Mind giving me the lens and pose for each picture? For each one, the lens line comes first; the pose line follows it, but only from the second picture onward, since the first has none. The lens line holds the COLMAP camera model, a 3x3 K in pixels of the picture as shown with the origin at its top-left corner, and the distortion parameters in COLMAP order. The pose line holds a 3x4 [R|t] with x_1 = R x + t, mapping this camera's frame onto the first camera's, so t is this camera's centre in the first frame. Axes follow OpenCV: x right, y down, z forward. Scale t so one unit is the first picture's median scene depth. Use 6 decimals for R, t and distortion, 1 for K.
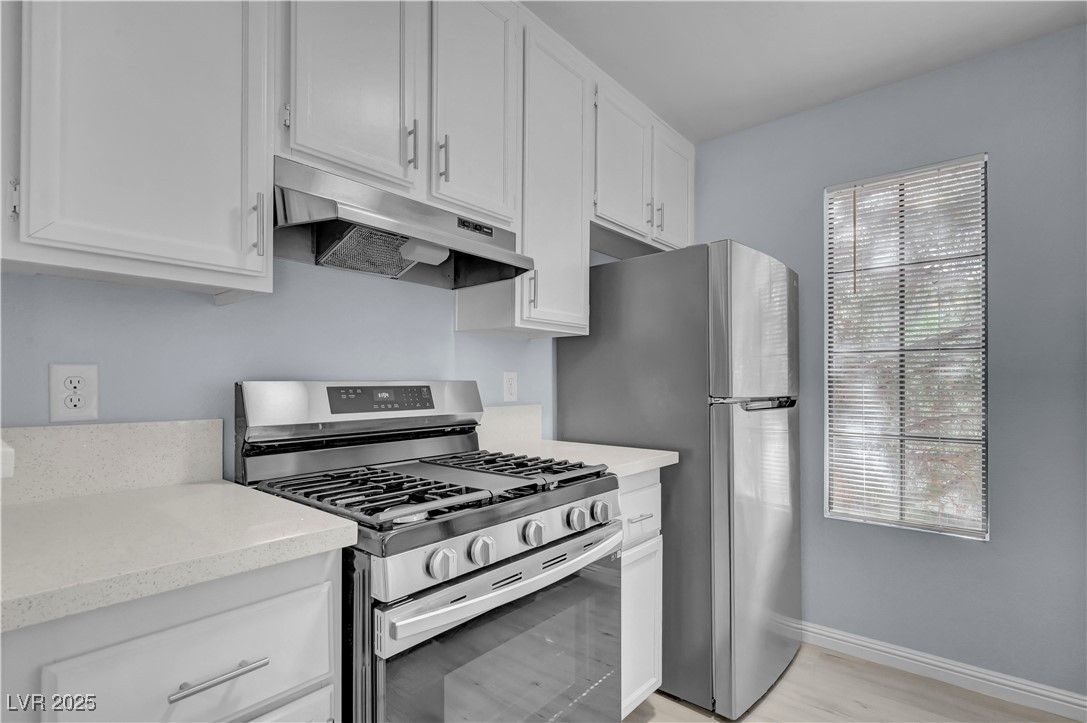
lens RADIAL K [[533.2, 0, 551.2], [0, 533.2, 370.8], [0, 0, 1]] dist [-0.000666, 0.000418]
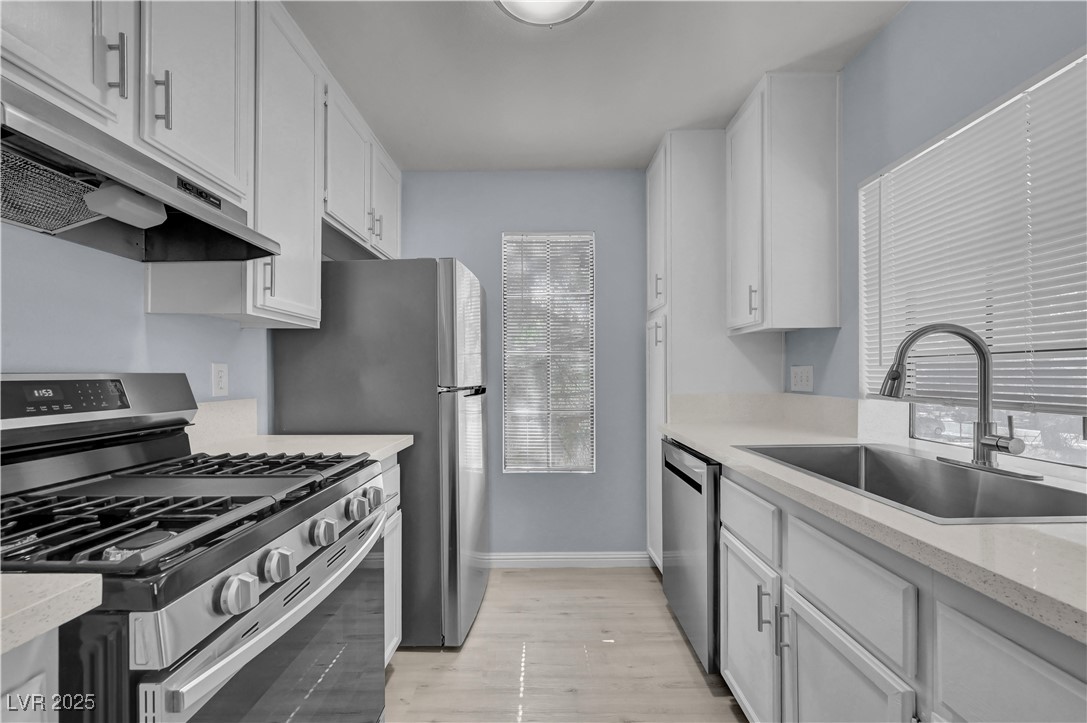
lens RADIAL K [[433.3, 0, 549.2], [0, 433.3, 370.4], [0, 0, 1]] dist [-0.000641, 0.000700]
pose [[0.764776, 0.006741, 0.644261, -0.144062], [-0.015006, 0.999860, 0.007351, 0.000392], [-0.644121, -0.015290, 0.764771, 0.093450]]
